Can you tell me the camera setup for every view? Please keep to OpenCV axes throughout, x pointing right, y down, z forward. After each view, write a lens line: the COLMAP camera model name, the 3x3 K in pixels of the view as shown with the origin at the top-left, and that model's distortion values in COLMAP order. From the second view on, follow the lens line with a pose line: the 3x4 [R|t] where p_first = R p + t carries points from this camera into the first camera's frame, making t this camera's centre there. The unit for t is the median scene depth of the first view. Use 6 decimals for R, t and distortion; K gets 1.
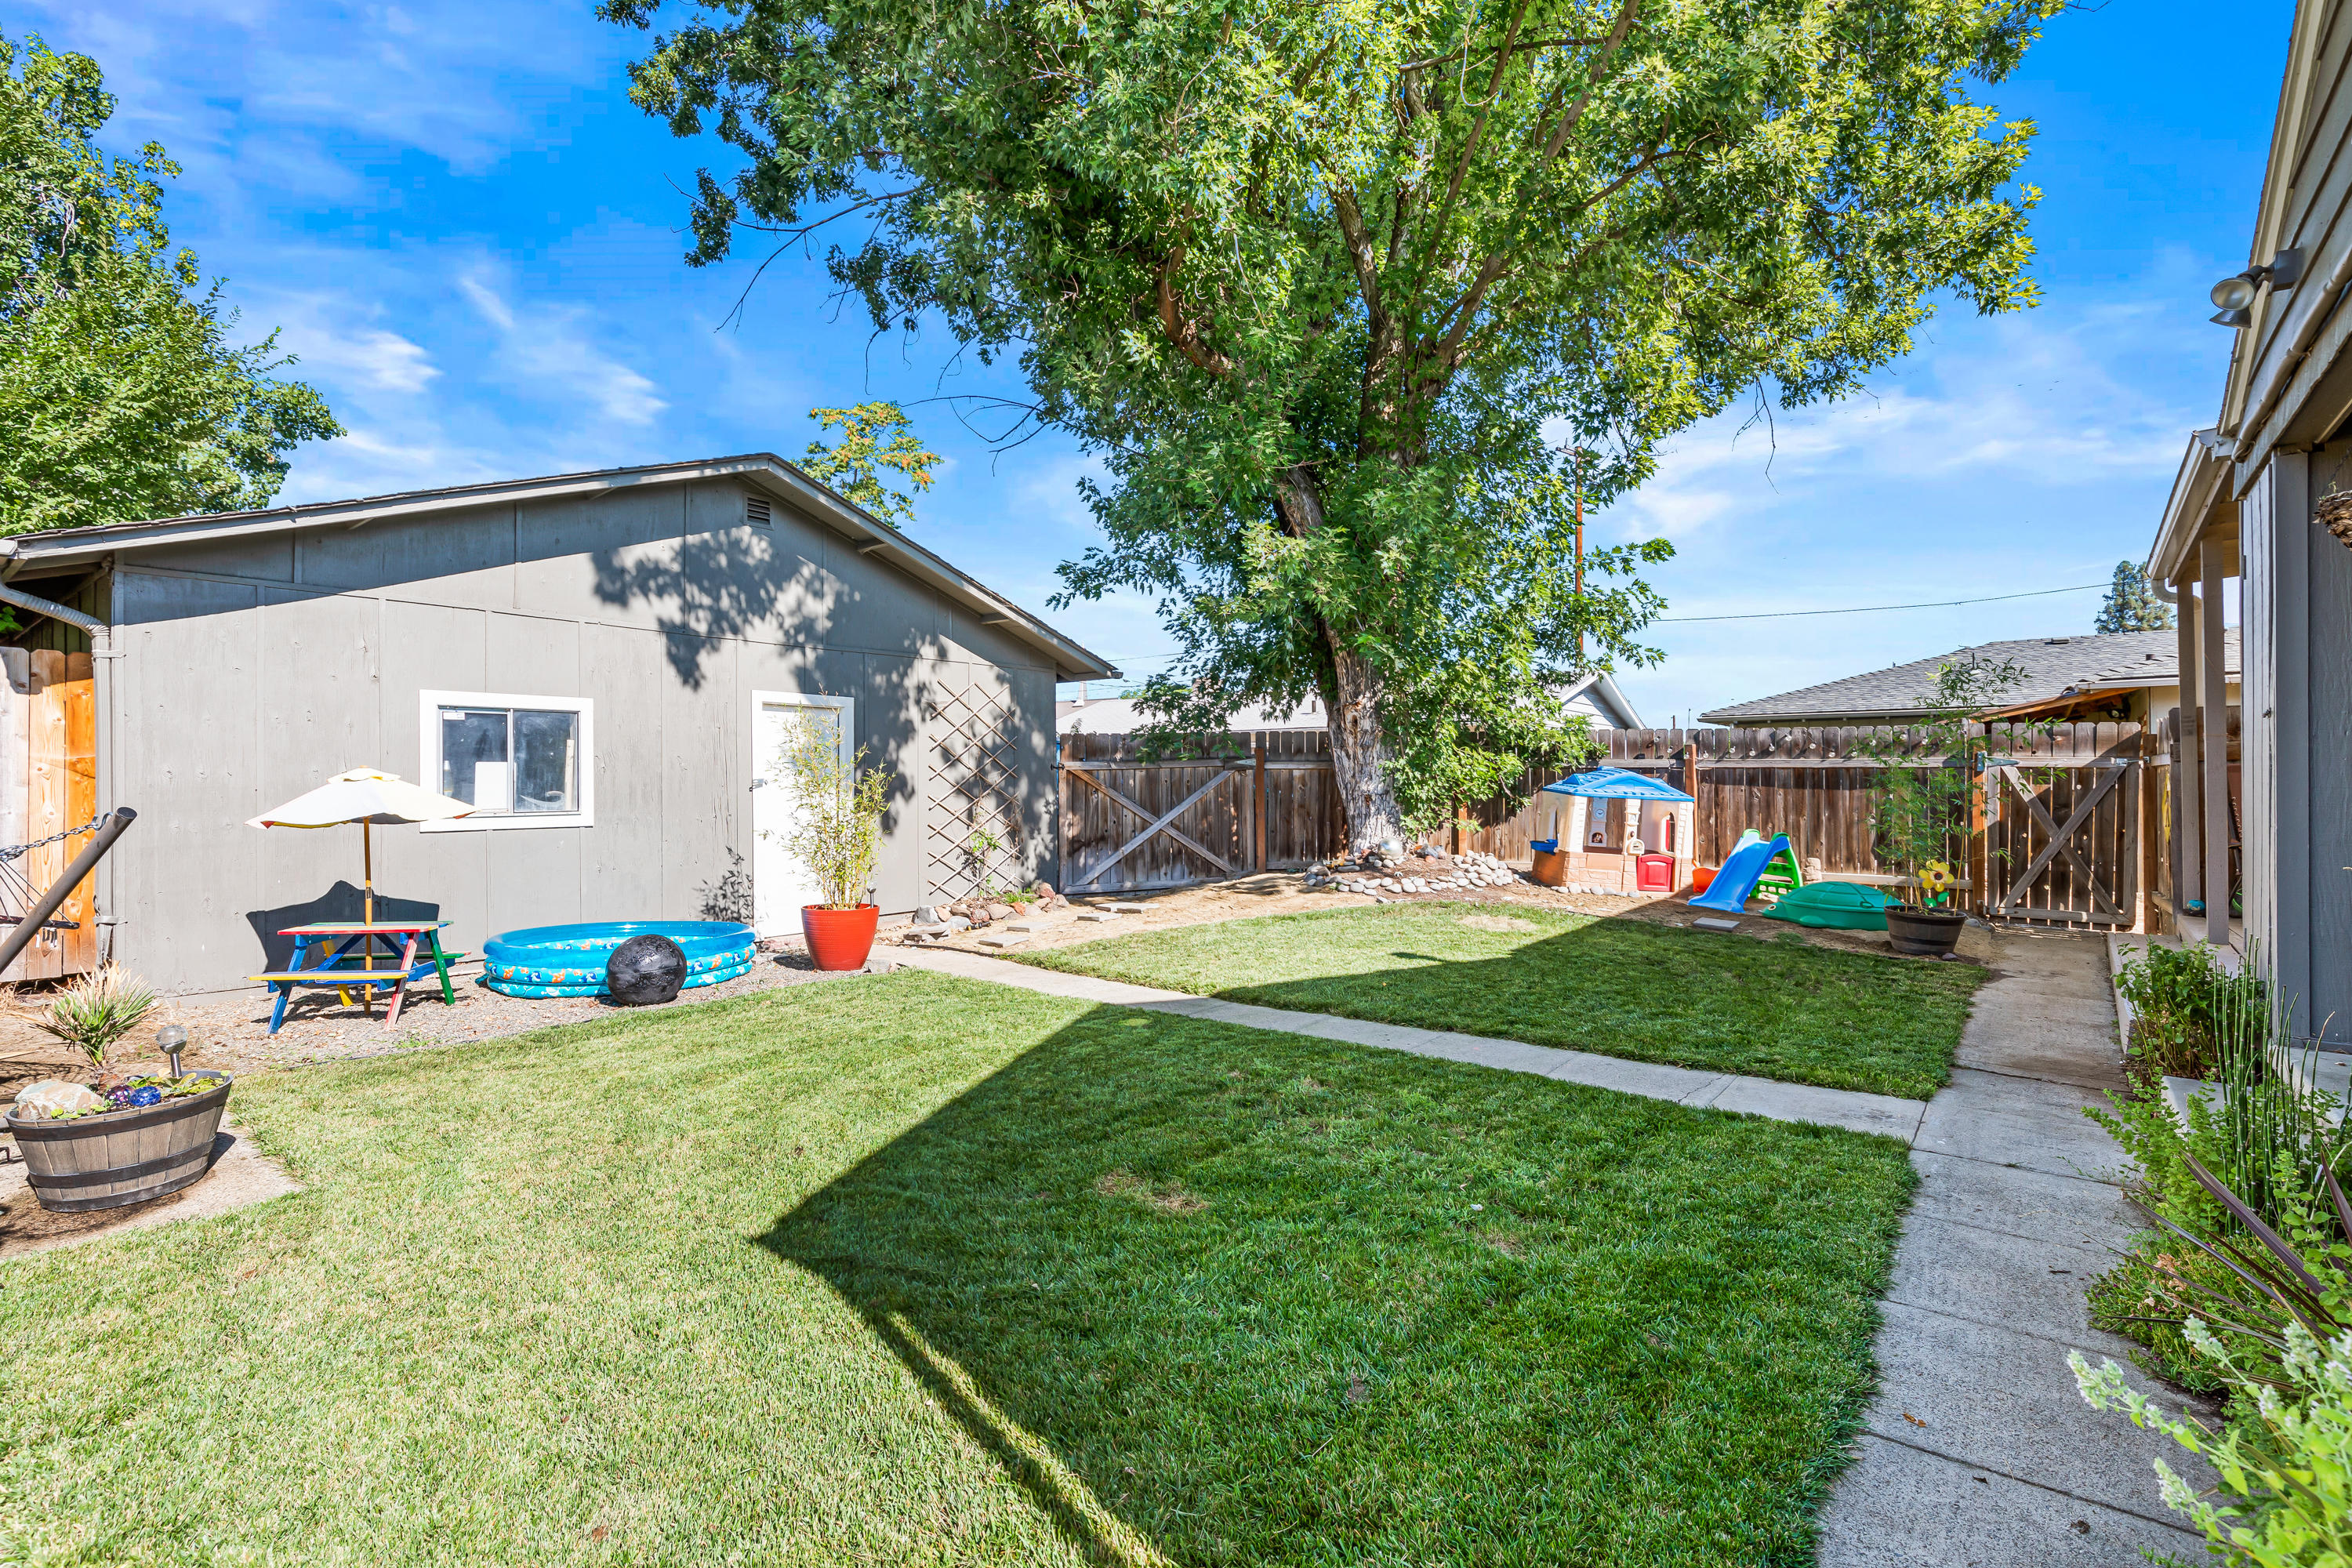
lens RADIAL K [[1102.5, 0, 1170.2], [0, 1102.5, 780.6], [0, 0, 1]] dist [-0.000602, -0.000051]
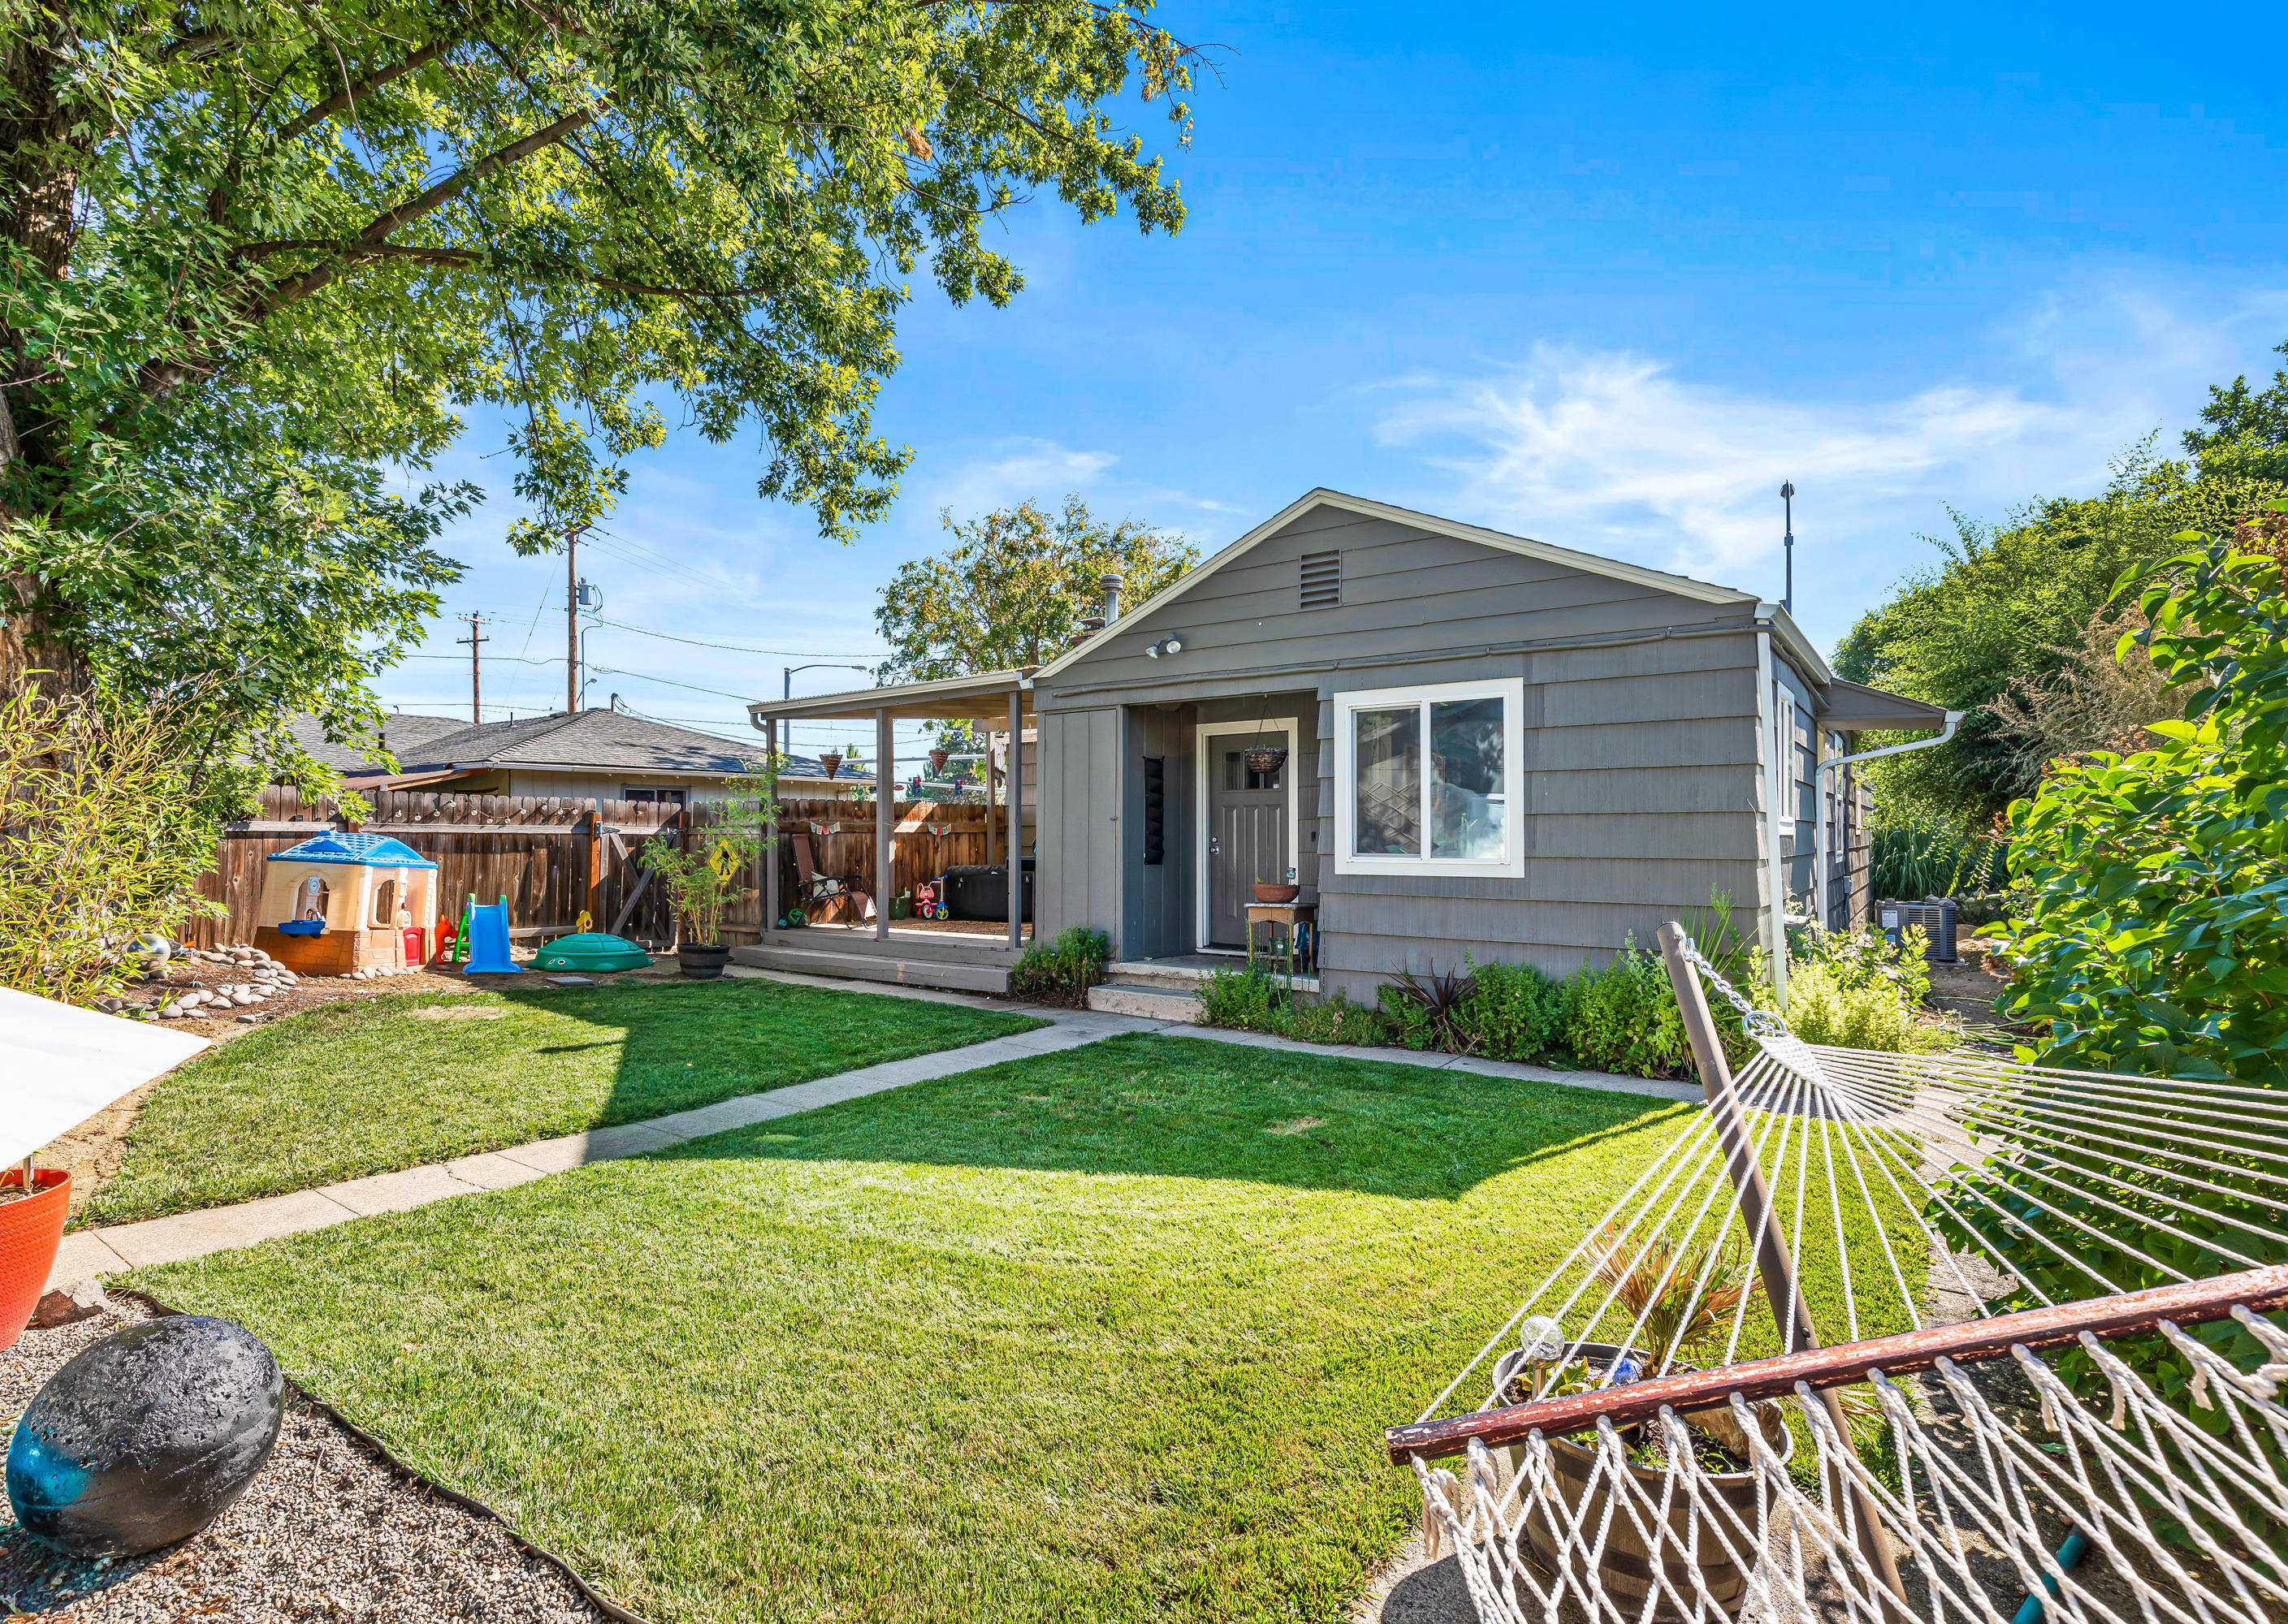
lens RADIAL K [[1088.1, 0, 1136.4], [0, 1088.1, 826.3], [0, 0, 1]] dist [-0.002158, -0.000058]
pose [[-0.028381, 0.008643, 0.999560, -0.492141], [0.000655, 0.999963, -0.008628, -0.009582], [-0.999597, 0.000409, -0.028386, 0.408874]]
